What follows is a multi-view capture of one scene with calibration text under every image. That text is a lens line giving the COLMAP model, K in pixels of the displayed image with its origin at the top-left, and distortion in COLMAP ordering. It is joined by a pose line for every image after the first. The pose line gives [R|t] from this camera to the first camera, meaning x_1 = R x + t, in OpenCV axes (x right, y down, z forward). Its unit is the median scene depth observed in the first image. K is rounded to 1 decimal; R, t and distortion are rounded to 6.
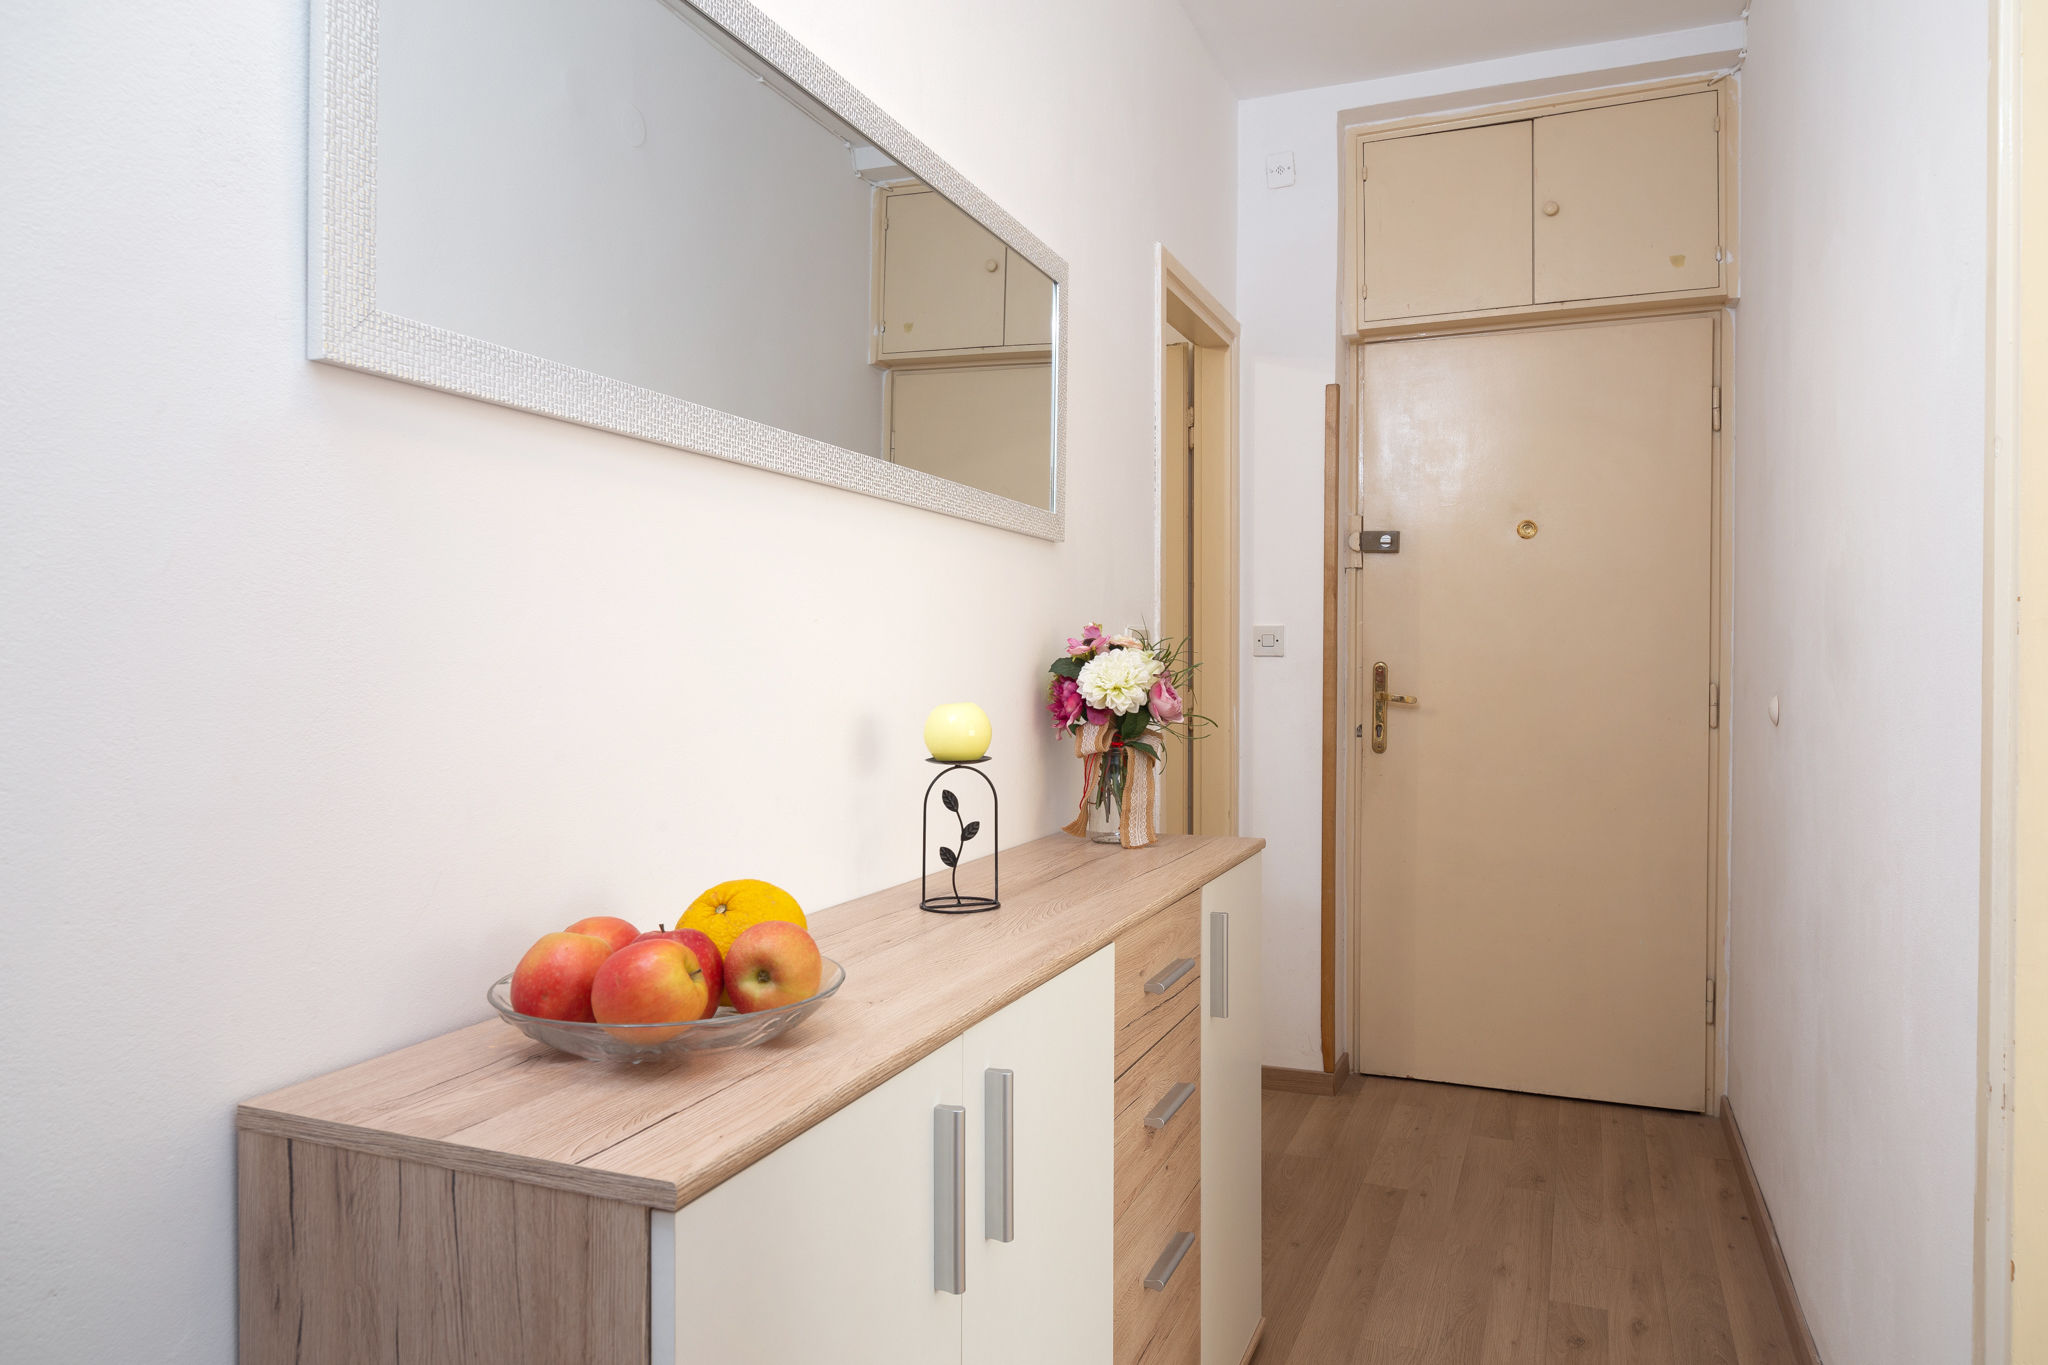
lens RADIAL K [[1311.7, 0, 1033.4], [0, 1311.7, 687.1], [0, 0, 1]] dist [0.006106, -0.010228]
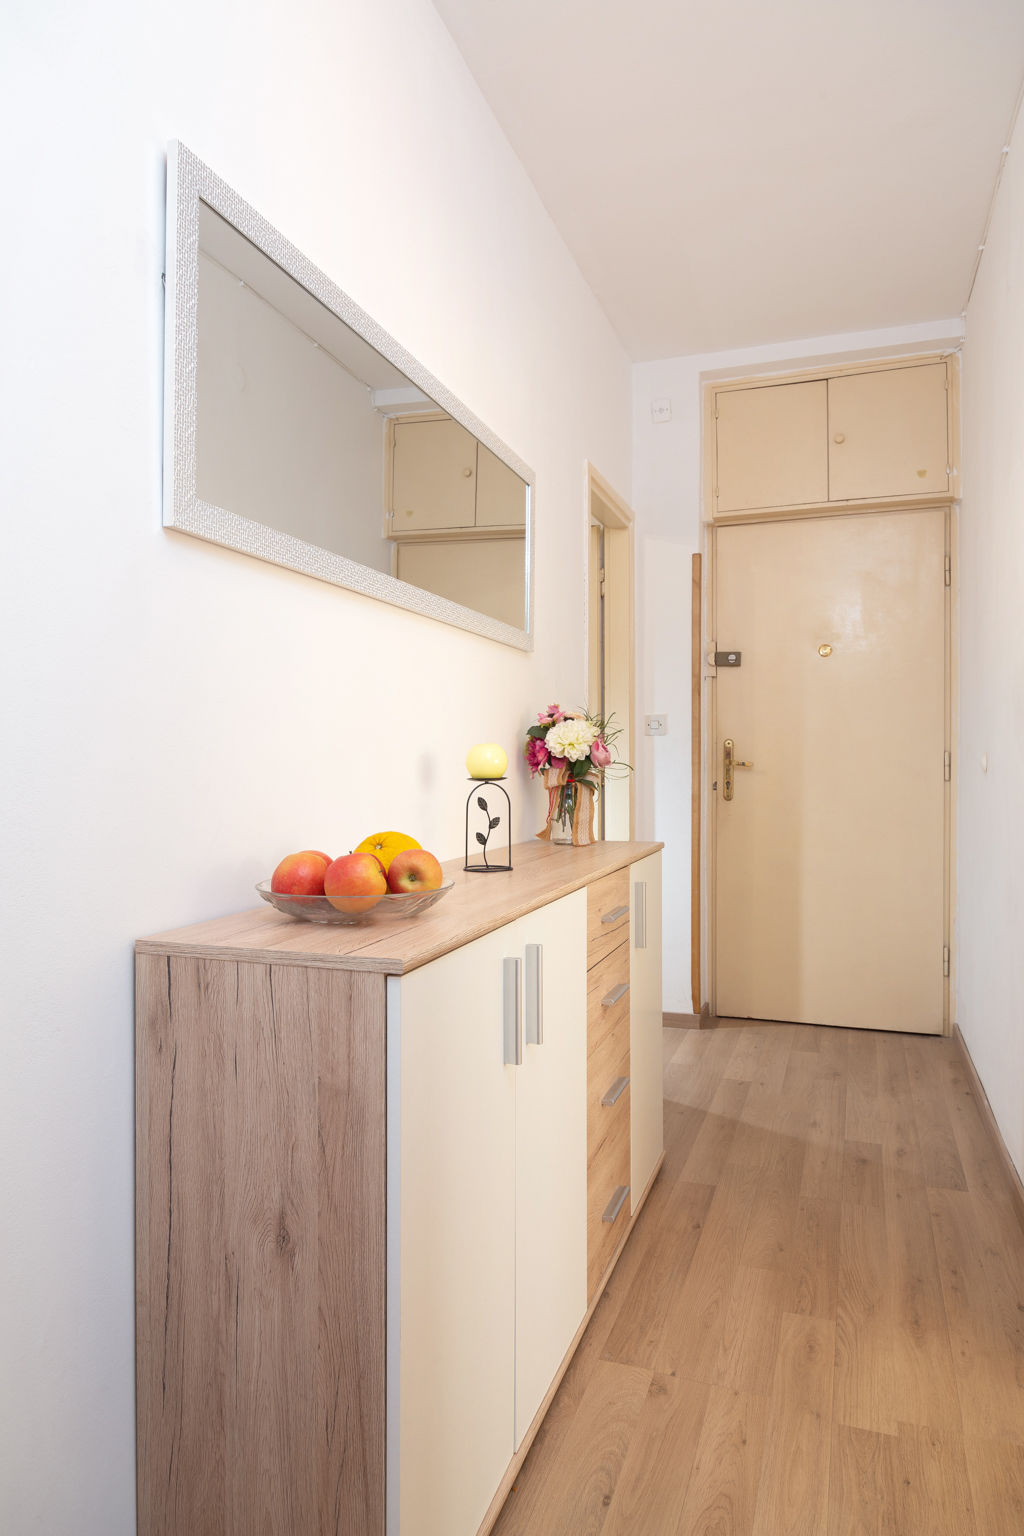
lens RADIAL K [[983.8, 0, 496.1], [0, 983.8, 778.4], [0, 0, 1]] dist [0.006106, -0.010228]
pose [[0.999021, -0.003490, 0.044091, -0.067254], [0.003772, 0.999973, -0.006313, 0.042211], [-0.044068, 0.006473, 0.999008, -0.145434]]
